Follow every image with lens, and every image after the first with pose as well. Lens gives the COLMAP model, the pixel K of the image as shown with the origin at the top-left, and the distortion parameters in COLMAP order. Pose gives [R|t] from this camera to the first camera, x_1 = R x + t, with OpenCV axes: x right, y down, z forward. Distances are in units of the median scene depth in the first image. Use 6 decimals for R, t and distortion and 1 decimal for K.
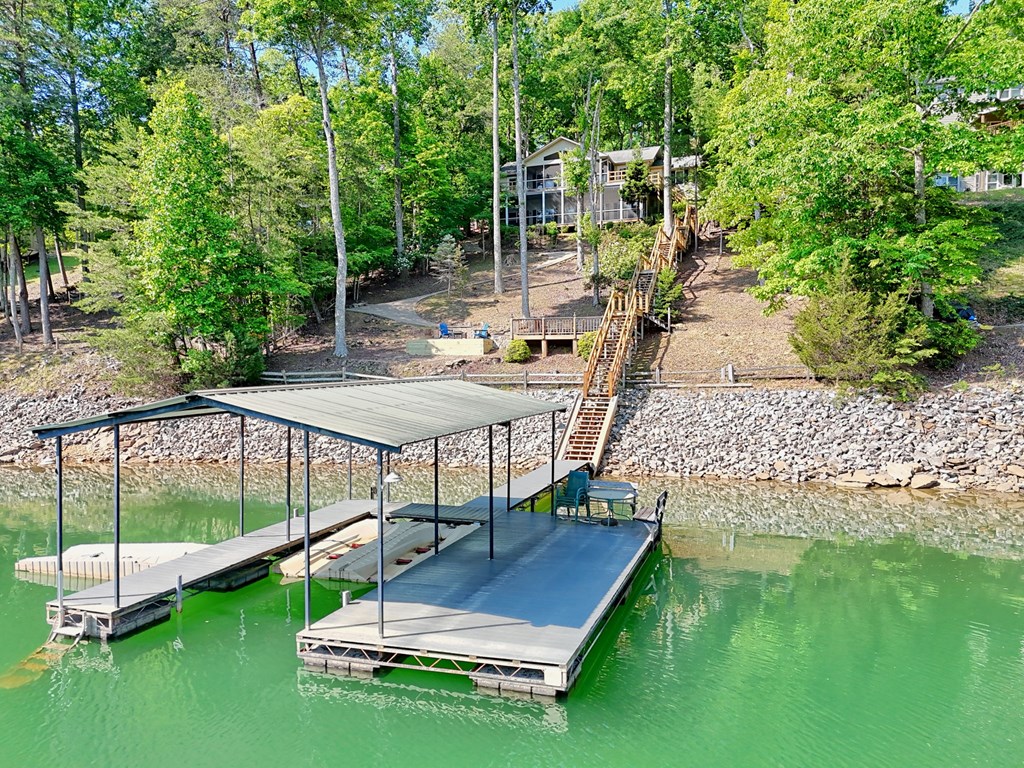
lens RADIAL K [[756.6, 0, 512.0], [0, 756.6, 384.0], [0, 0, 1]] dist [0.082379, -0.075141]
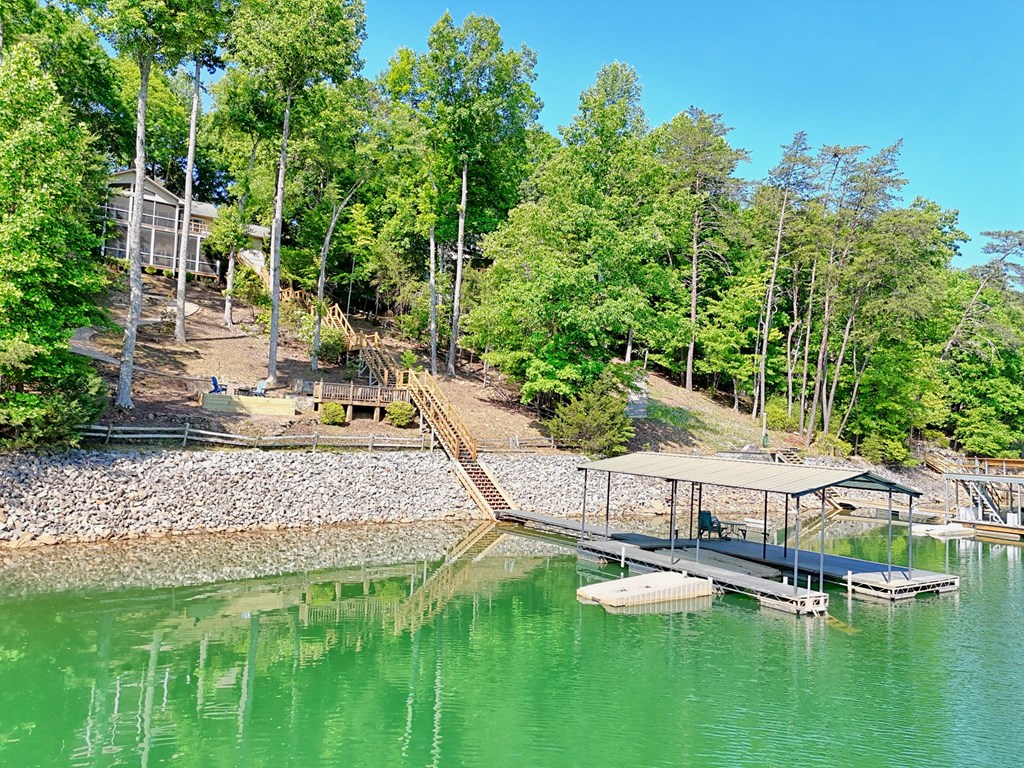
lens RADIAL K [[758.9, 0, 515.7], [0, 758.9, 380.8], [0, 0, 1]] dist [0.078615, -0.072569]
pose [[0.590107, 0.088975, 0.802407, -0.786471], [-0.031560, 0.995691, -0.087197, -0.004989], [-0.806708, 0.026132, 0.590372, 0.170341]]
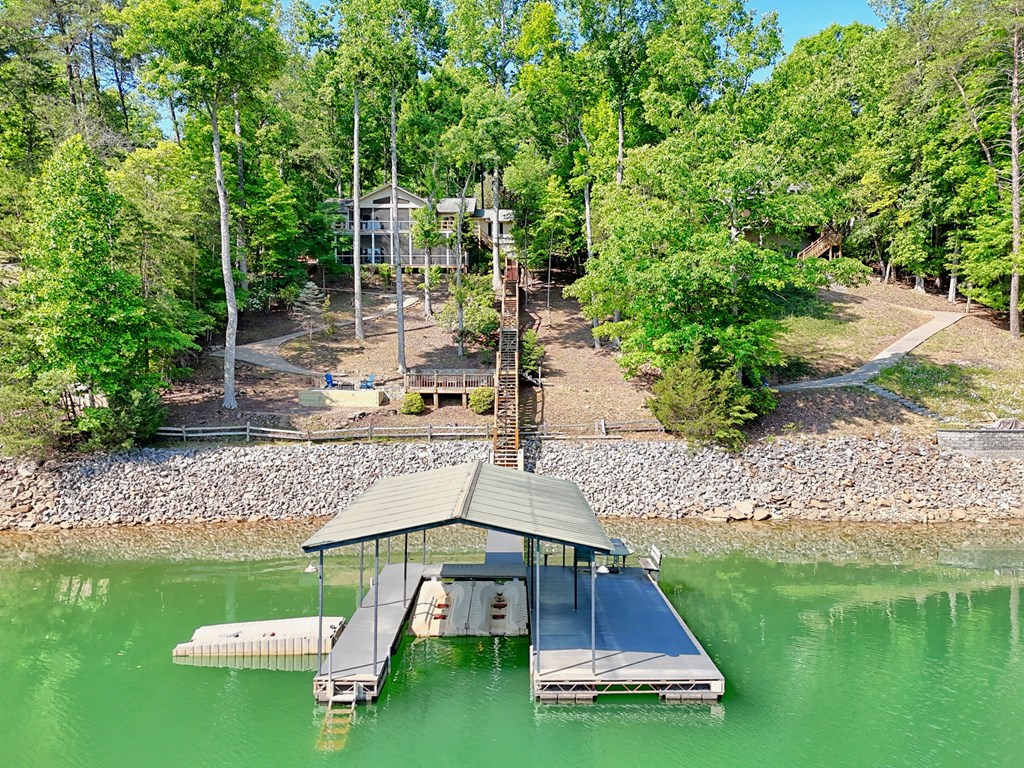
lens RADIAL K [[758.9, 0, 515.7], [0, 758.9, 380.8], [0, 0, 1]] dist [0.078615, -0.072569]
pose [[0.945072, 0.003664, 0.326842, -0.236565], [0.001564, 0.999875, -0.015731, -0.065877], [-0.326859, 0.015378, 0.944948, -0.113727]]
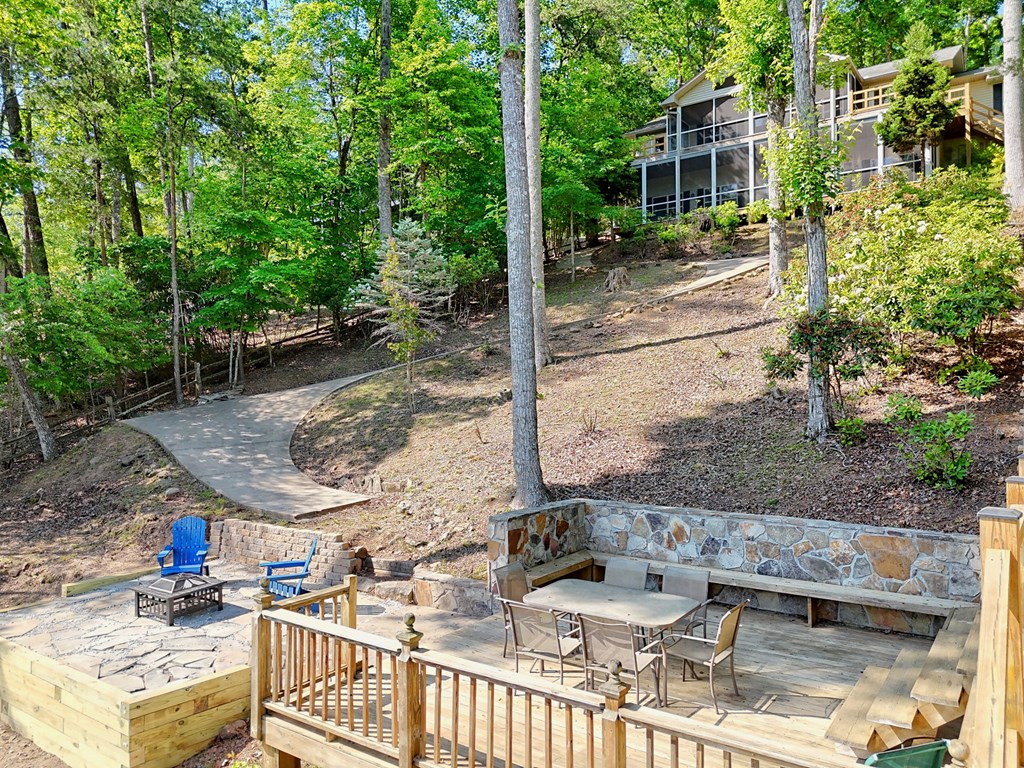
lens RADIAL K [[758.9, 0, 515.7], [0, 758.9, 380.8], [0, 0, 1]] dist [0.078615, -0.072569]
pose [[0.962453, -0.002751, -0.271434, 0.109159], [-0.009289, 0.999029, -0.043063, -0.145264], [0.271289, 0.043968, 0.961493, 0.954320]]
